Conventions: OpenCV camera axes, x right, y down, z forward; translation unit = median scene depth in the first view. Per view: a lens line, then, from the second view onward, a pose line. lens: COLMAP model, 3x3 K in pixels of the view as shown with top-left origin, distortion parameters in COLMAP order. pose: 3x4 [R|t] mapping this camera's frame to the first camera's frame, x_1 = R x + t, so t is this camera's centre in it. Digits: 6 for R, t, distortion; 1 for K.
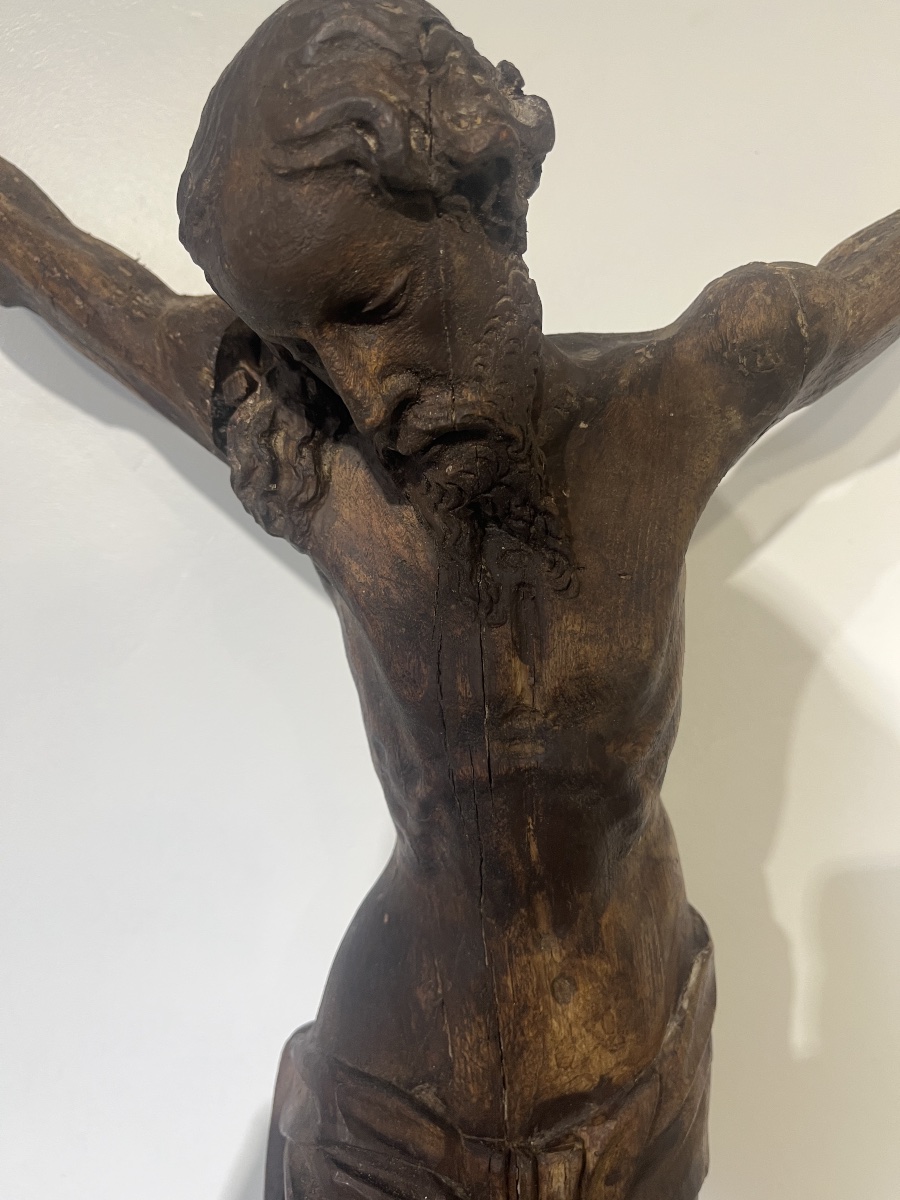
lens RADIAL K [[900.2, 0, 450.0], [0, 900.2, 600.0], [0, 0, 1]] dist [-0.006594, -0.004990]
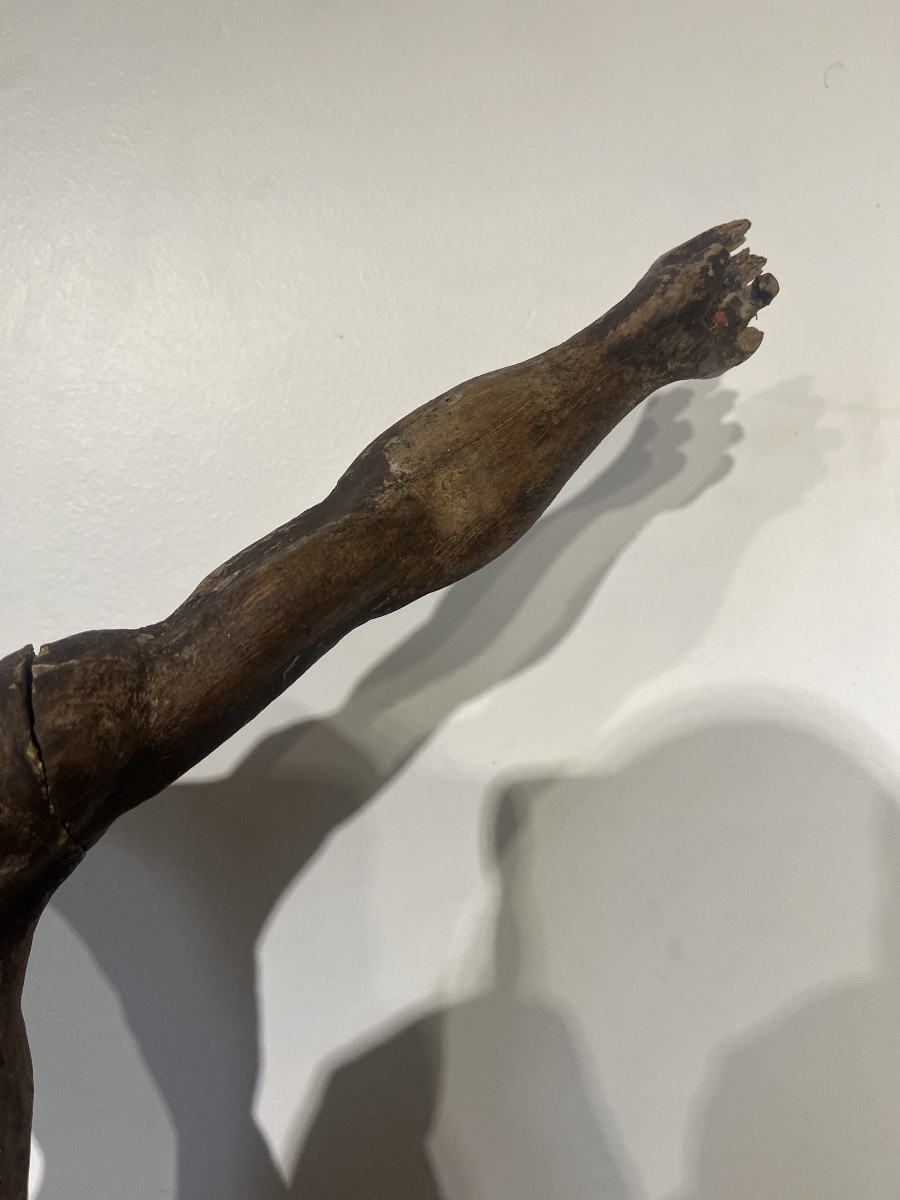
lens RADIAL K [[900.2, 0, 450.0], [0, 900.2, 600.0], [0, 0, 1]] dist [-0.006594, -0.004990]
pose [[0.997731, -0.065792, -0.014296, 0.708966], [0.065864, 0.997818, 0.004640, -0.391266], [0.013959, -0.005571, 0.999887, 0.219310]]
